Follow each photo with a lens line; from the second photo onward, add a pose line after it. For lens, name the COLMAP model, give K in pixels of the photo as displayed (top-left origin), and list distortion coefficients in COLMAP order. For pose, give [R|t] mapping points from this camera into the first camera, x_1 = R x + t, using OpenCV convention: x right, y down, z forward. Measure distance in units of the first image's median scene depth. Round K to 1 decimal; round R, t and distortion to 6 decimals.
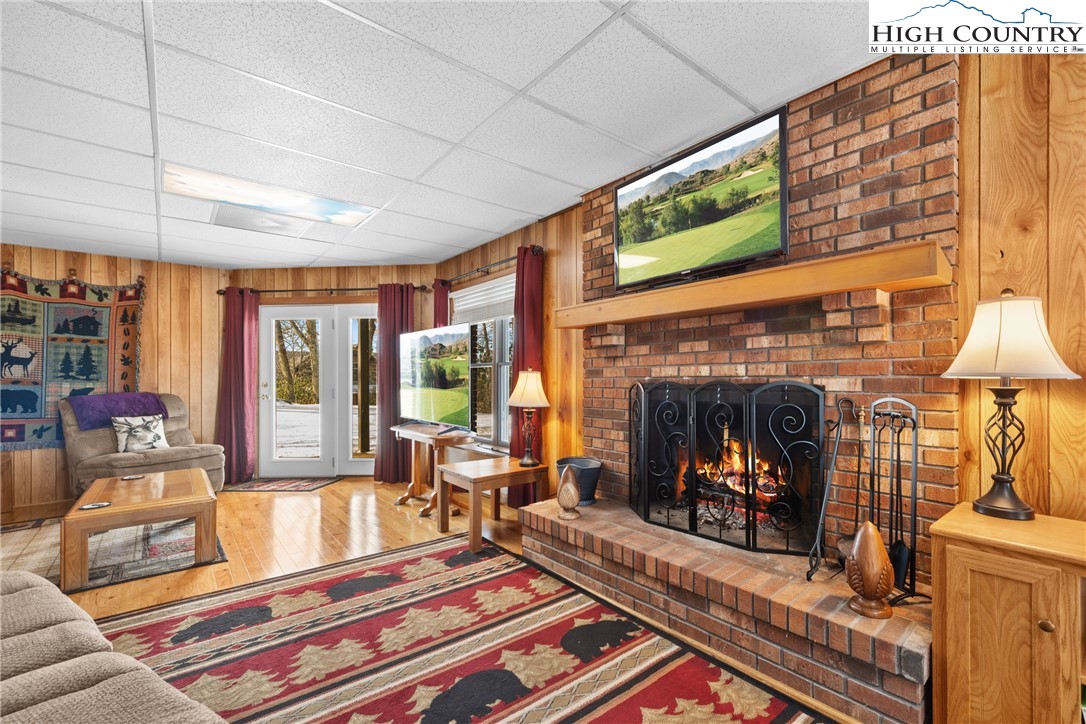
lens RADIAL K [[452.1, 0, 541.1], [0, 452.1, 371.8], [0, 0, 1]] dist [0.007339, 0.000066]
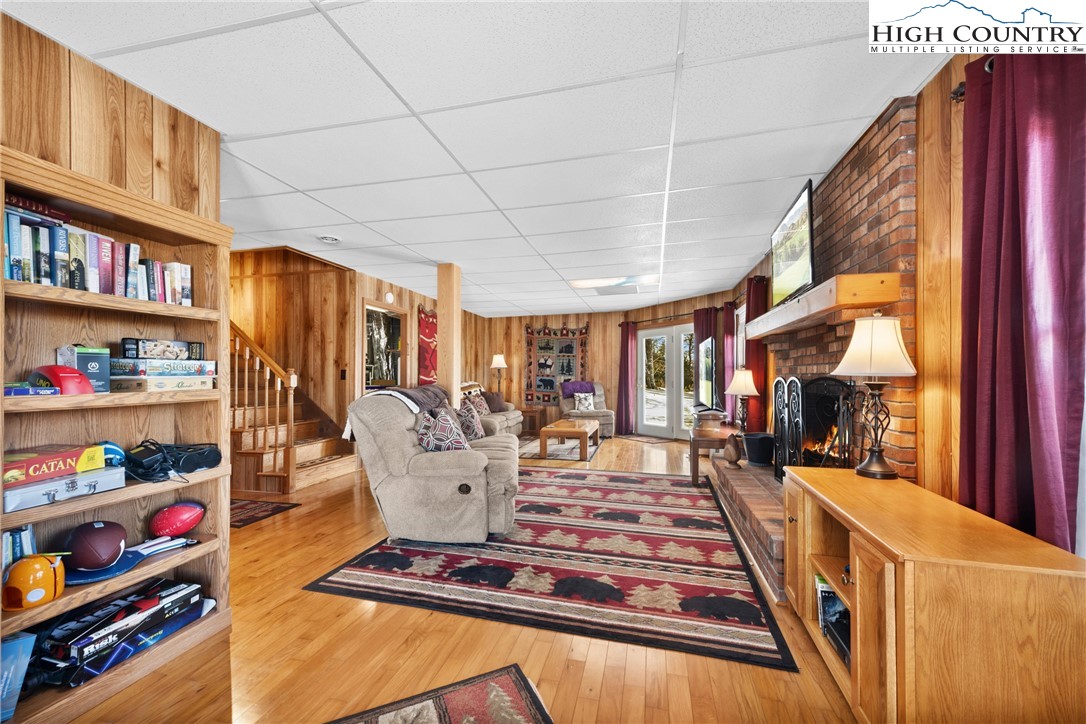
lens RADIAL K [[422.3, 0, 543.9], [0, 422.3, 350.5], [0, 0, 1]] dist [0.000819, -0.000035]
pose [[0.565404, -0.044300, -0.823624, 0.709337], [0.010701, 0.998867, -0.046379, -0.006491], [0.824745, 0.017410, 0.565237, -0.250680]]
